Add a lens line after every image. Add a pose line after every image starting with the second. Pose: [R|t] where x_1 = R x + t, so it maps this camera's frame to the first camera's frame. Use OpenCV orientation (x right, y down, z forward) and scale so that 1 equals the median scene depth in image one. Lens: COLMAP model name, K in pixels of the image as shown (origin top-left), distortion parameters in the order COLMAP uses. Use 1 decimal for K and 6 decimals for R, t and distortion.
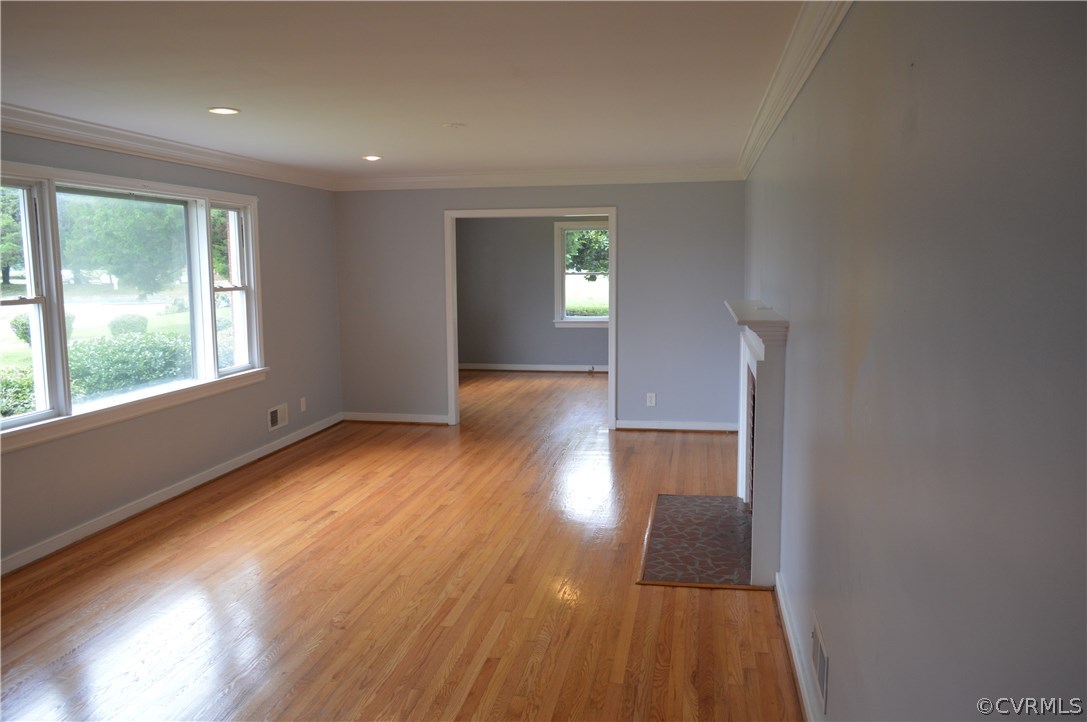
lens RADIAL K [[858.2, 0, 544.0], [0, 858.2, 359.3], [0, 0, 1]] dist [-0.013997, -0.003125]
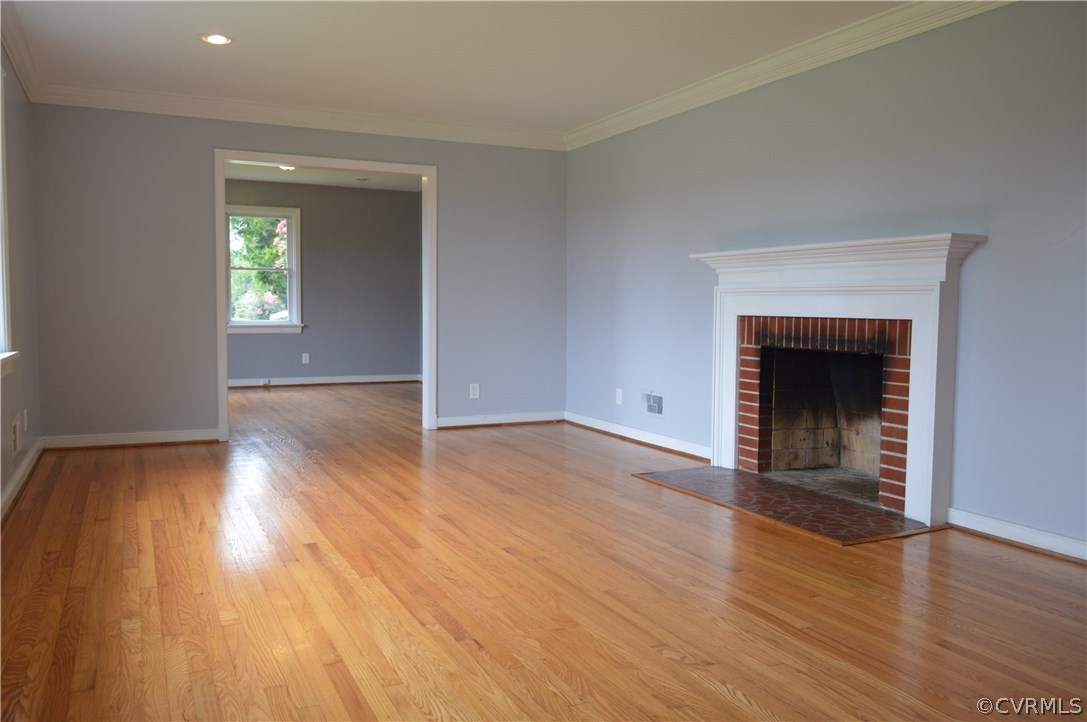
lens RADIAL K [[856.7, 0, 540.0], [0, 856.7, 361.7], [0, 0, 1]] dist [-0.008549, 0.003645]
pose [[0.807570, -0.023536, 0.589302, -0.512278], [0.053058, 0.998051, -0.032849, 0.075504], [-0.587381, 0.057795, 0.807244, 0.395711]]
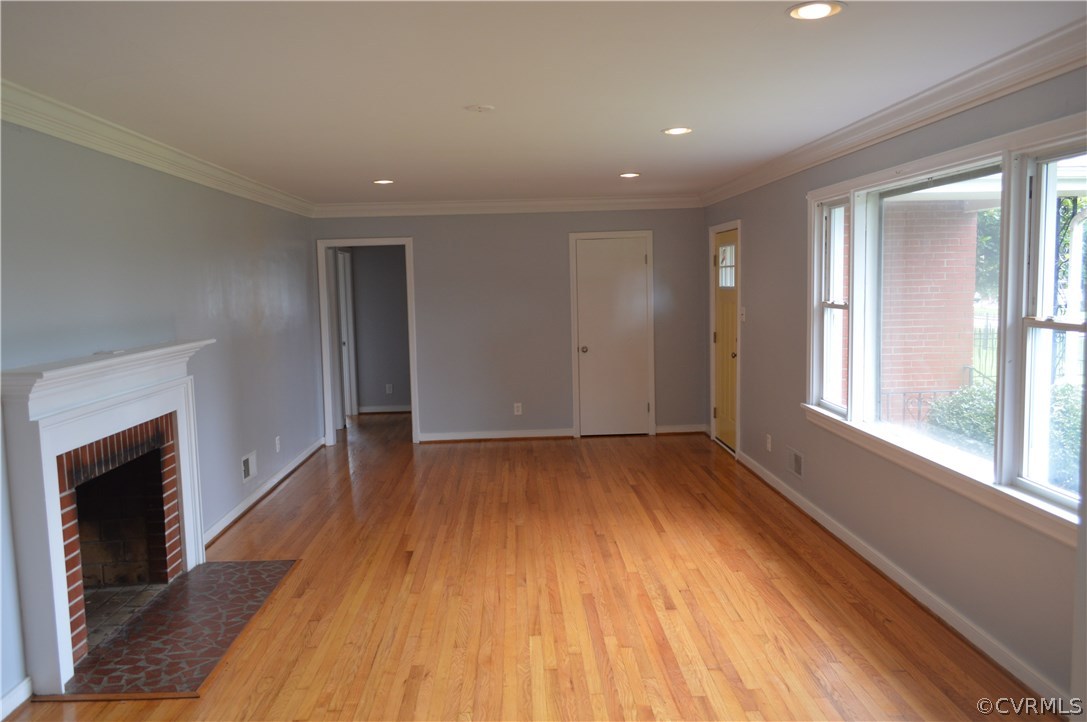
lens RADIAL K [[856.7, 0, 540.0], [0, 856.7, 361.7], [0, 0, 1]] dist [-0.008549, 0.003645]
pose [[-0.977098, 0.053776, -0.205884, 0.012138], [0.009970, 0.978047, 0.208145, -0.206683], [0.212557, 0.201325, -0.956184, 1.761594]]
